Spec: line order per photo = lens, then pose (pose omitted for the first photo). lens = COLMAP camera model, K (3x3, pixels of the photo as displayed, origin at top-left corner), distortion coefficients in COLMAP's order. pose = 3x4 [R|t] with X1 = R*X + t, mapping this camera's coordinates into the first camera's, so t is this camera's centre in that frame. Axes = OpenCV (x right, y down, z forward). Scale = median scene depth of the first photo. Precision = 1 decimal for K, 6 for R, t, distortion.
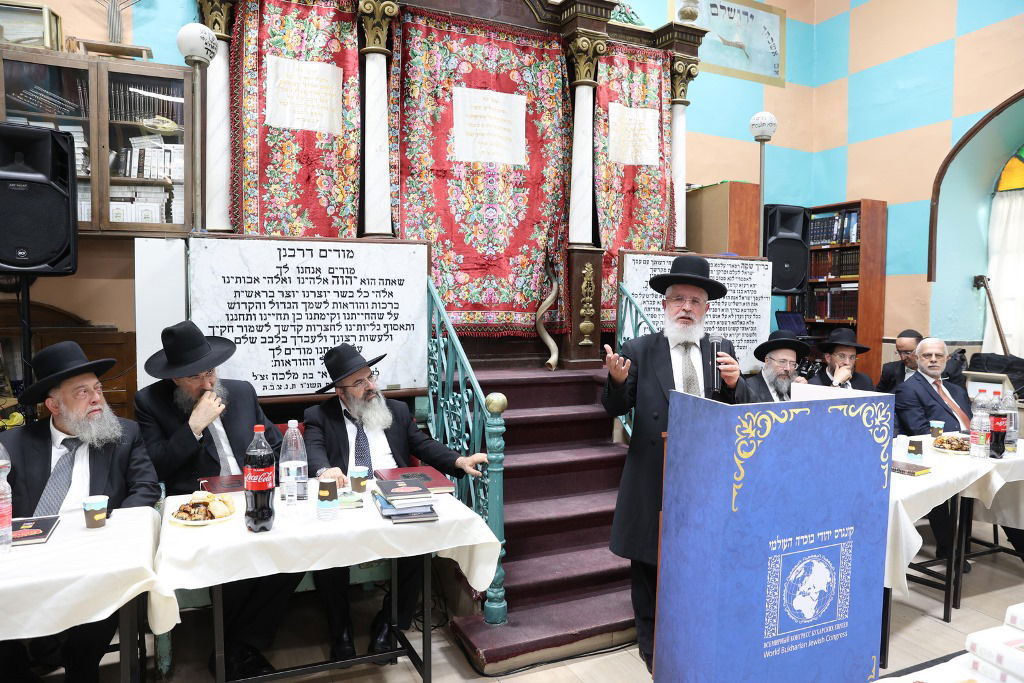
lens RADIAL K [[697.2, 0, 514.7], [0, 697.2, 348.3], [0, 0, 1]] dist [-0.107175, 0.074958]
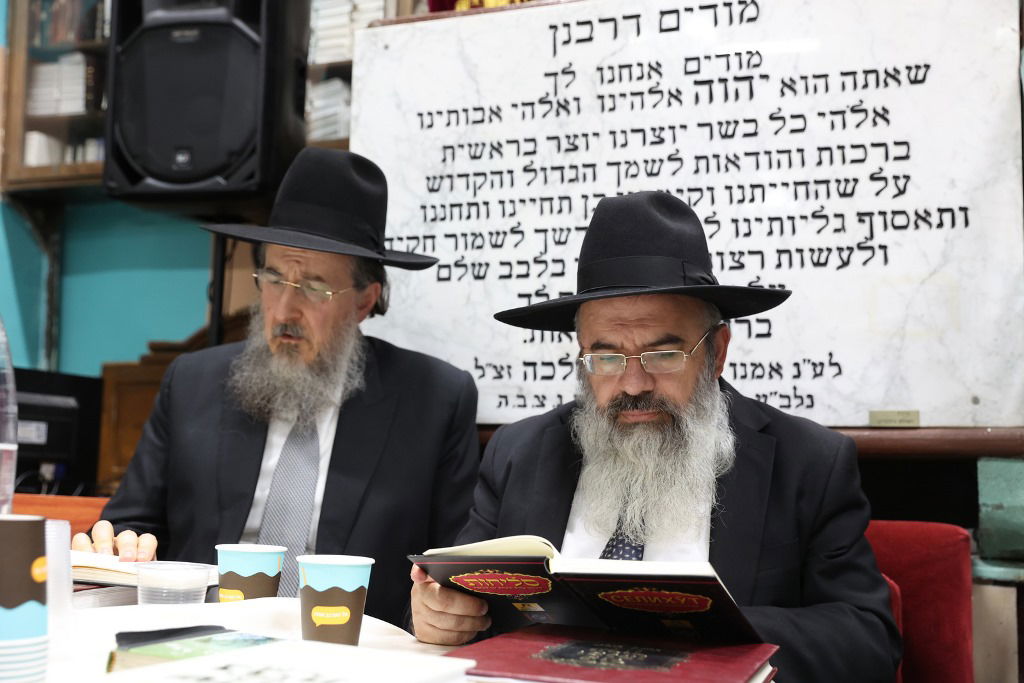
lens RADIAL K [[1146.6, 0, 508.6], [0, 1146.6, 345.3], [0, 0, 1]] dist [0.040883, 0.000000]
pose [[0.682262, -0.072505, -0.727504, 0.060244], [-0.074136, 0.983080, -0.167502, 0.098066], [0.727339, 0.168214, 0.665343, 0.450834]]
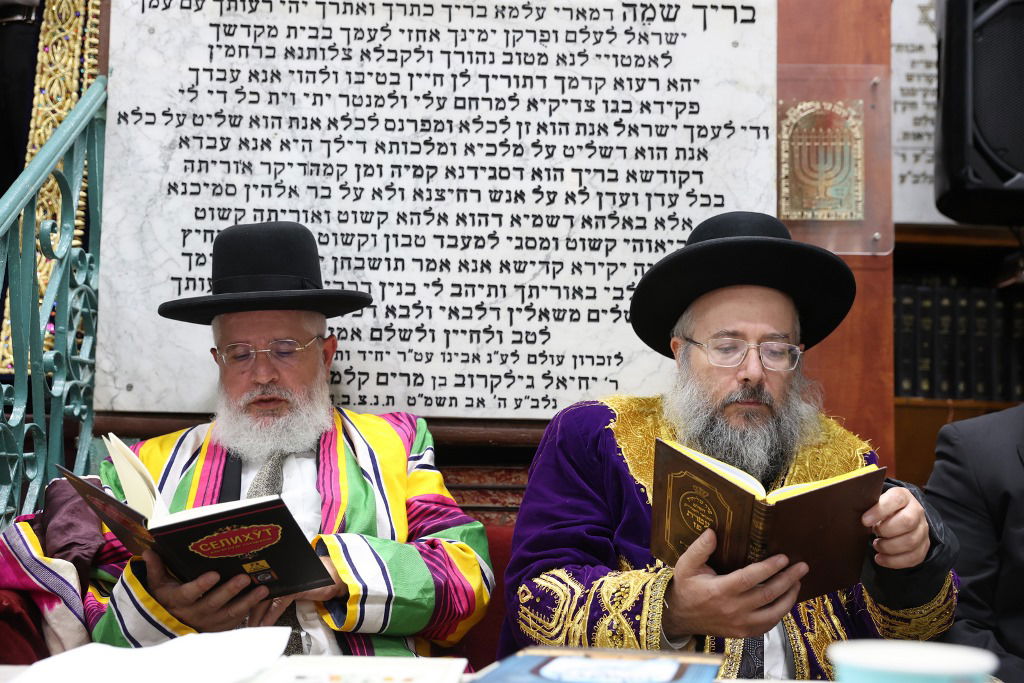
lens RADIAL K [[1311.9, 0, 507.1], [0, 1311.9, 336.2], [0, 0, 1]] dist [0.084312, 0.000000]
pose [[0.922123, -0.040672, -0.384753, 0.488162], [-0.032931, 0.982599, -0.182795, 0.100672], [0.385493, 0.181230, 0.904738, 0.551992]]
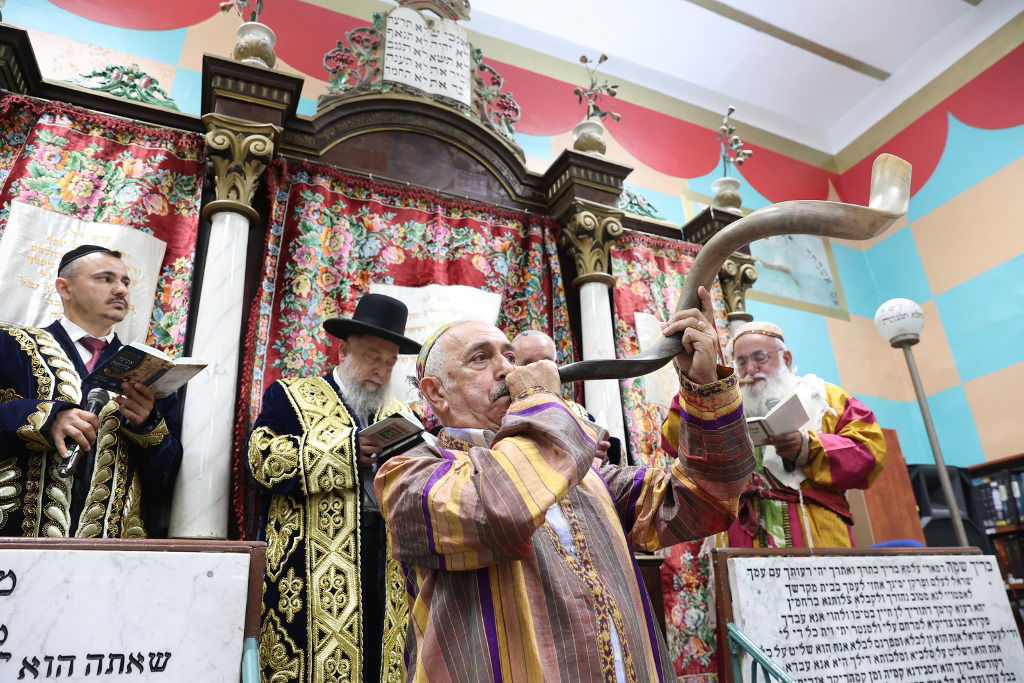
lens RADIAL K [[697.2, 0, 517.7], [0, 697.2, 337.5], [0, 0, 1]] dist [-0.107175, 0.074958]
pose [[0.998386, -0.046731, 0.032285, 0.012469], [0.056409, 0.882267, -0.467357, -0.057426], [-0.006644, 0.468424, 0.883479, 0.505087]]
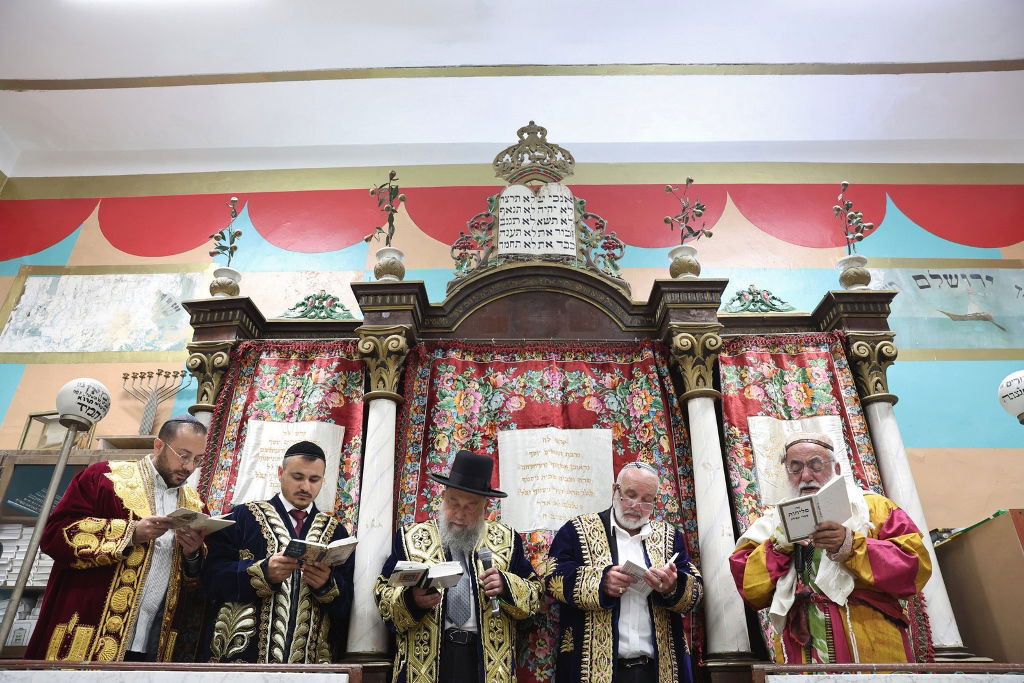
lens RADIAL K [[697.2, 0, 508.2], [0, 697.2, 349.1], [0, 0, 1]] dist [-0.107175, 0.074958]
pose [[0.899521, -0.215205, -0.380195, 0.213460], [-0.026936, 0.841282, -0.539926, -0.062183], [0.436046, 0.495915, 0.750954, 0.422882]]
